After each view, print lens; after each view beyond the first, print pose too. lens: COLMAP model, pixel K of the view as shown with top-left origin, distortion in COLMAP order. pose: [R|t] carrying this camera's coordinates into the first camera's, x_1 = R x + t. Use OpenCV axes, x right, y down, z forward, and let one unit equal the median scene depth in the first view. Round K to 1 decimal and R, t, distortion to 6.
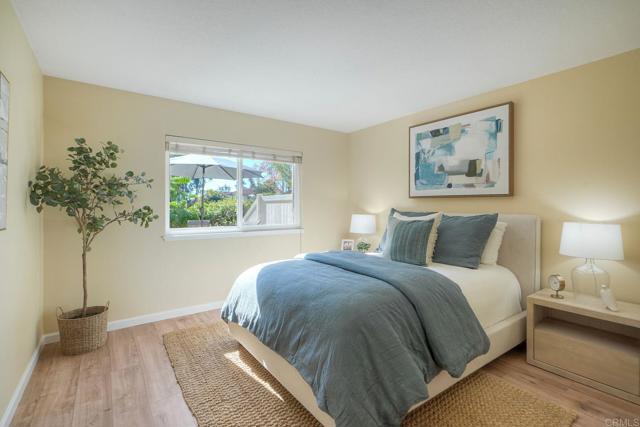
lens RADIAL K [[292.7, 0, 320.0], [0, 292.7, 211.5], [0, 0, 1]] dist [-0.008607, 0.003232]
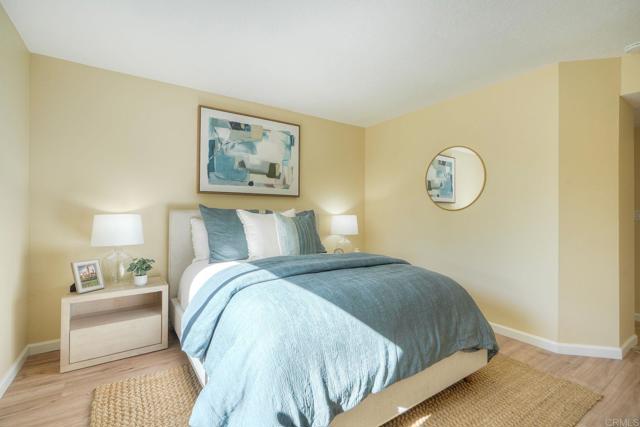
lens RADIAL K [[292.7, 0, 319.9], [0, 292.7, 212.3], [0, 0, 1]] dist [-0.008607, 0.003232]
pose [[0.058175, -0.028388, 0.997903, -0.563301], [-0.007550, 0.999555, 0.028875, -0.019617], [-0.998278, -0.009214, 0.057935, 0.703857]]
